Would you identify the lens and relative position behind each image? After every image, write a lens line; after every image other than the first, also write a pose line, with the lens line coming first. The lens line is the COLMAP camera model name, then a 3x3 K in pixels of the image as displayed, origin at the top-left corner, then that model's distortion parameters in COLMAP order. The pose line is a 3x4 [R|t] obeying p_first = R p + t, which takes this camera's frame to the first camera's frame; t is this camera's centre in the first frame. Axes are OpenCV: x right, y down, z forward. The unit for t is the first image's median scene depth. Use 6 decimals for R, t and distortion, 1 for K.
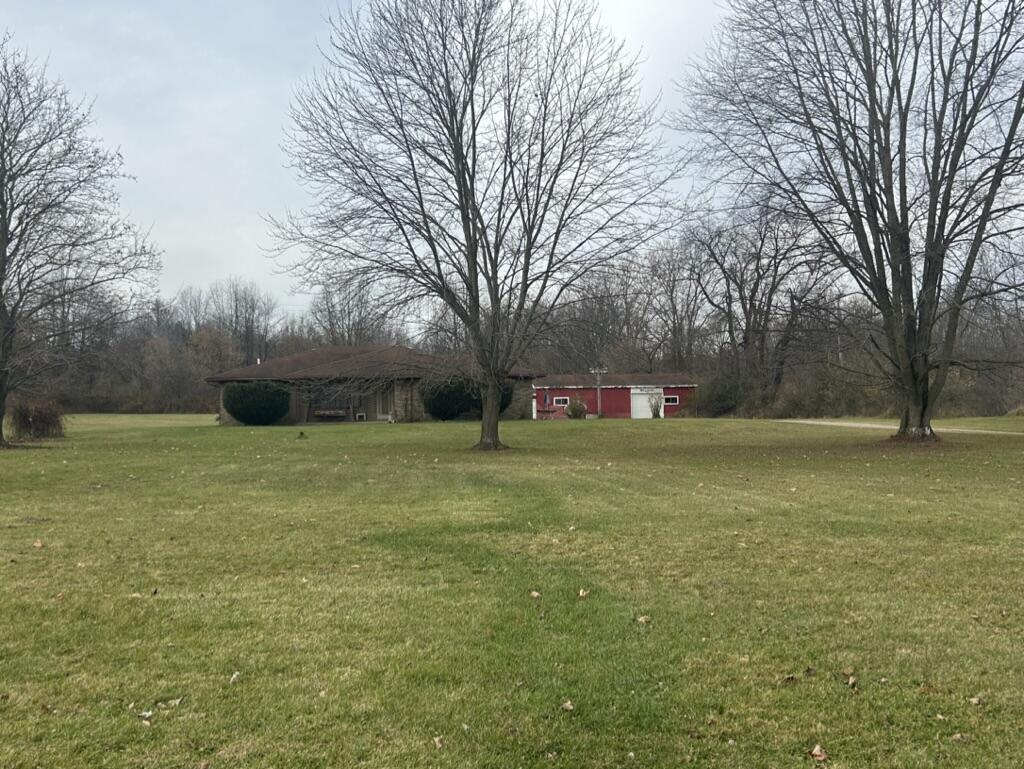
lens RADIAL K [[968.6, 0, 508.0], [0, 968.6, 392.7], [0, 0, 1]] dist [0.024412, 0.000000]
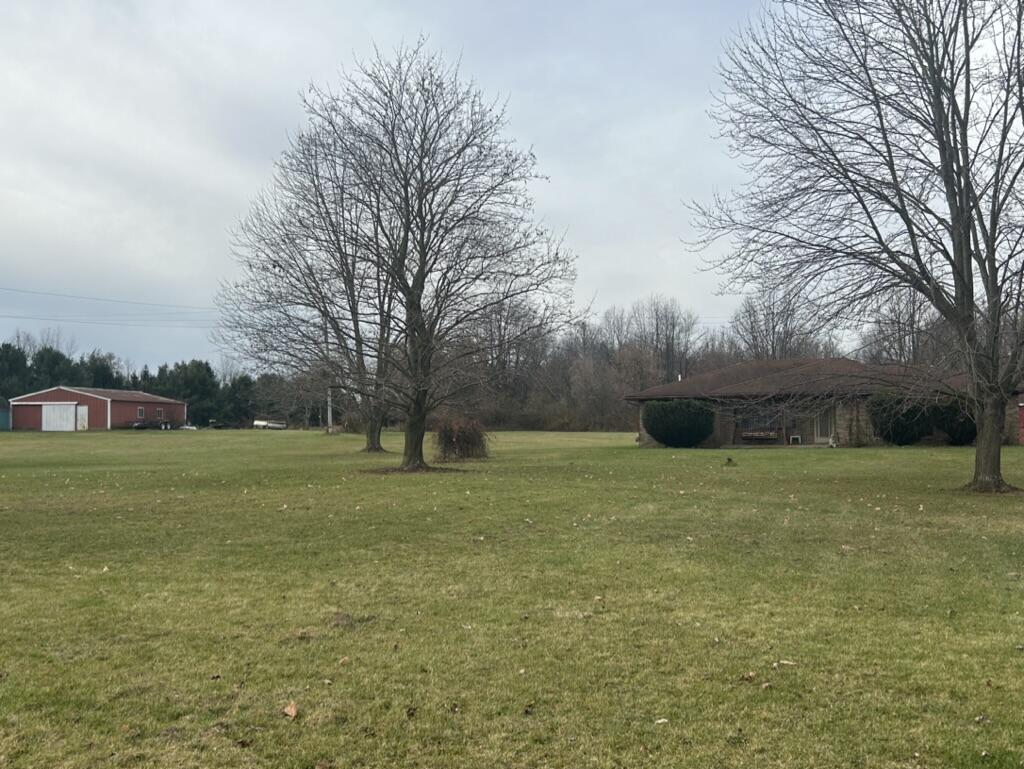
lens RADIAL K [[968.6, 0, 509.0], [0, 968.6, 392.5], [0, 0, 1]] dist [0.024412, 0.000000]
pose [[0.910952, -0.008676, -0.412422, -0.039284], [0.001276, 0.999833, -0.018214, -0.002795], [0.412511, 0.016066, 0.910811, 0.147047]]
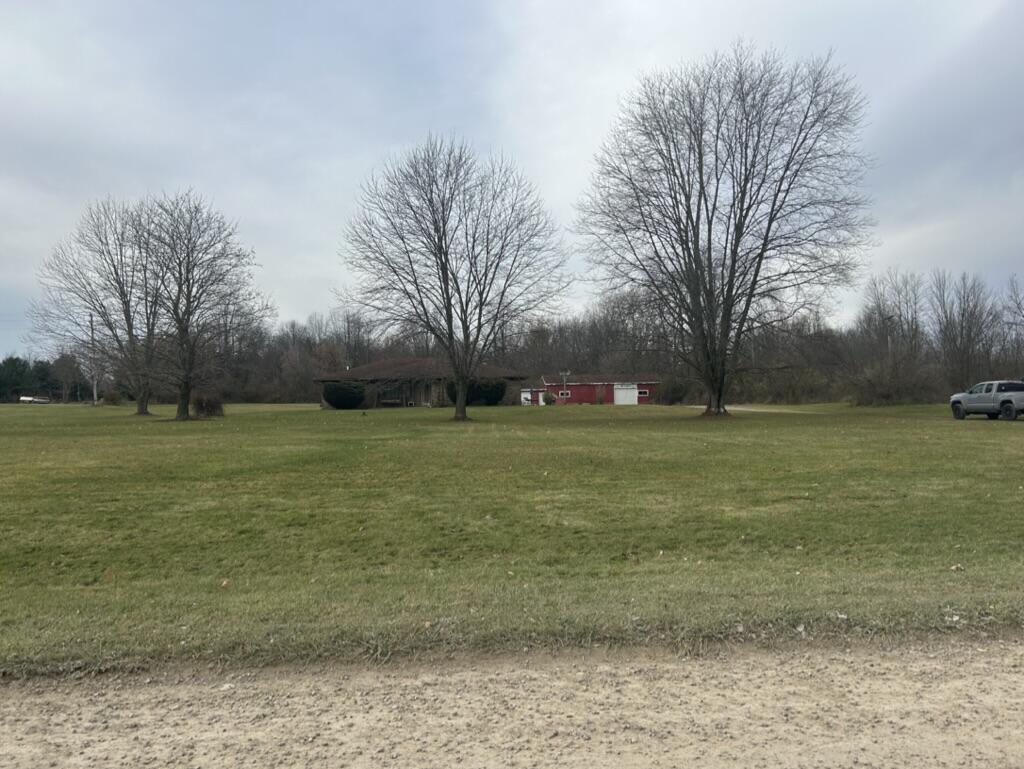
lens RADIAL K [[757.0, 0, 527.0], [0, 757.0, 397.3], [0, 0, 1]] dist [0.014114, -0.012777]
pose [[0.998580, -0.002616, -0.053202, 0.150892], [0.003278, 0.999918, 0.012348, 0.000174], [0.053165, -0.012505, 0.998507, -0.309315]]
